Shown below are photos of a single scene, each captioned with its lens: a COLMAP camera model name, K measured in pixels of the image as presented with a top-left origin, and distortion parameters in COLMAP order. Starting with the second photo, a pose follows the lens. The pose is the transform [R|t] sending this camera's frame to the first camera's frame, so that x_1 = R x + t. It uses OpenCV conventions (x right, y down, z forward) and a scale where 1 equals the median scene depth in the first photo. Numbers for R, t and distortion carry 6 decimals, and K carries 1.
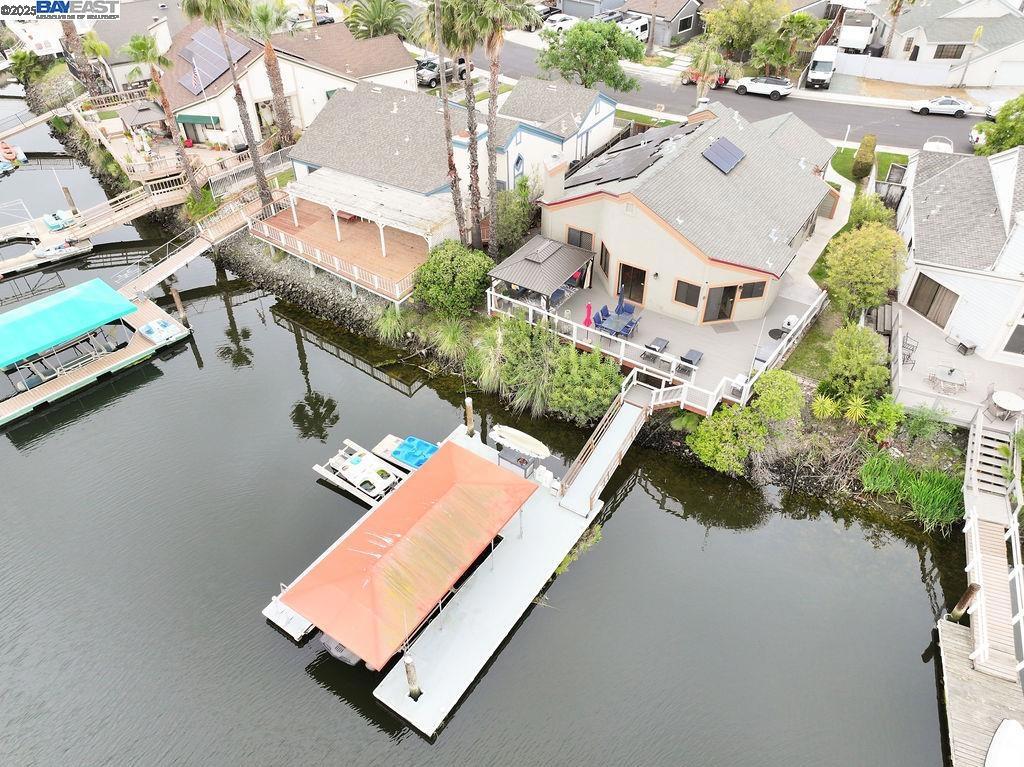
lens RADIAL K [[712.2, 0, 512.0], [0, 712.2, 383.5], [0, 0, 1]] dist [0.009026, 0.002107]
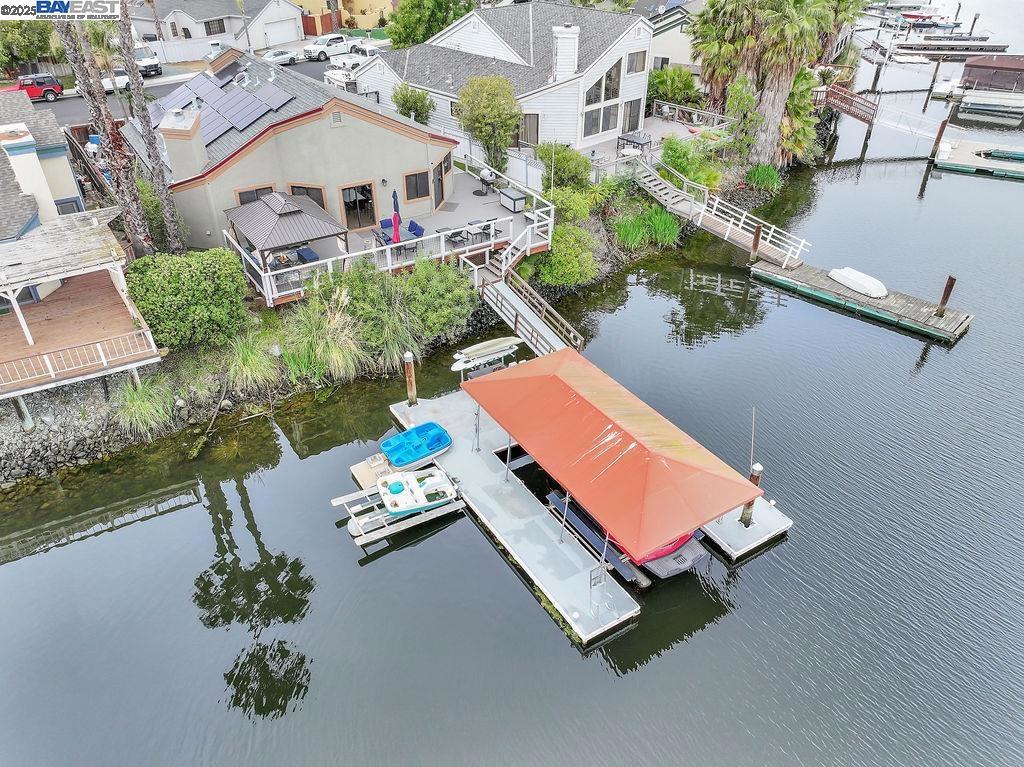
lens RADIAL K [[751.7, 0, 512.0], [0, 751.7, 383.5], [0, 0, 1]] dist [0.009096, 0.001726]
pose [[0.405811, -0.505428, 0.761485, -0.616631], [0.584291, 0.784146, 0.209088, -0.054734], [-0.702795, 0.360079, 0.613533, 0.384903]]
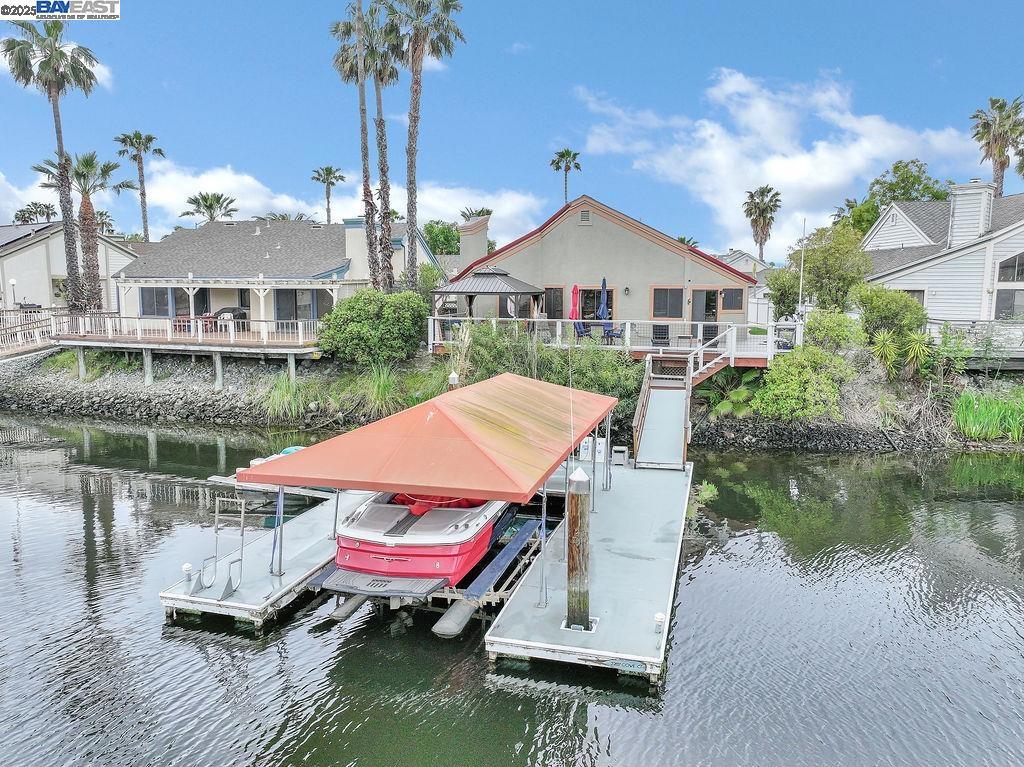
lens RADIAL K [[751.7, 0, 512.0], [0, 751.7, 383.5], [0, 0, 1]] dist [0.009096, 0.001726]
pose [[0.947112, -0.034522, 0.319041, -0.218848], [0.200780, 0.839309, -0.505221, 0.370806], [-0.250332, 0.542558, 0.801851, 0.384925]]
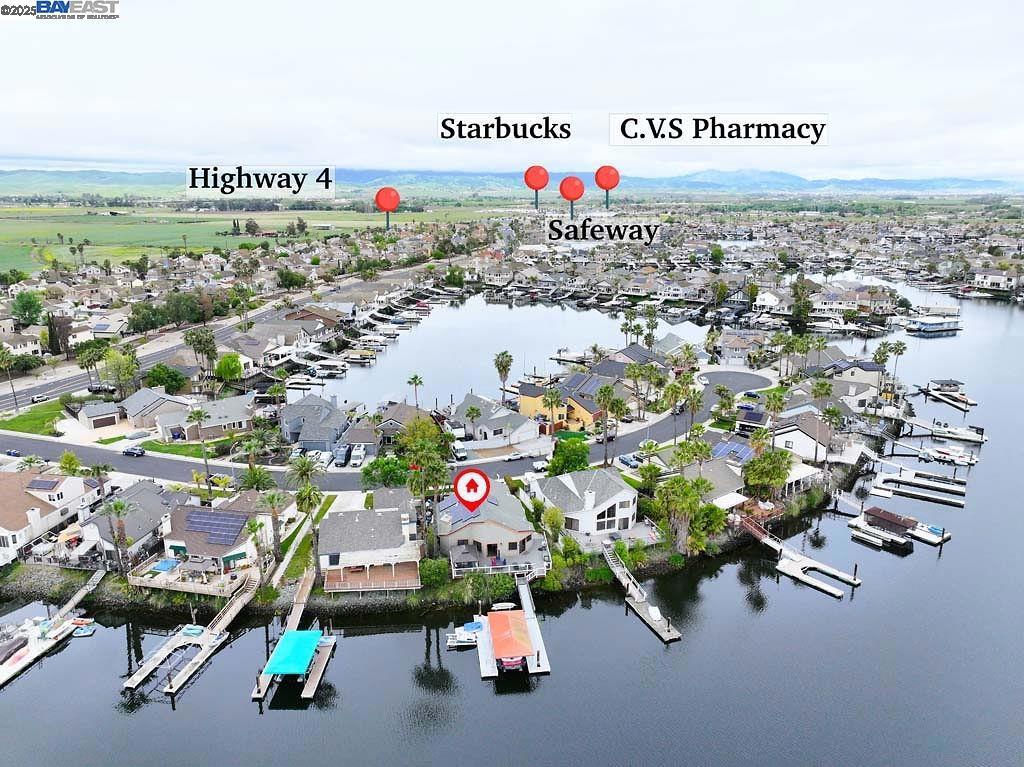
lens RADIAL K [[712.2, 0, 512.0], [0, 712.2, 383.5], [0, 0, 1]] dist [0.009026, 0.002107]
pose [[0.750722, -0.165041, 0.639670, -1.529016], [0.423840, 0.863061, -0.274744, 0.100830], [-0.506731, 0.477374, 0.717870, -1.427580]]
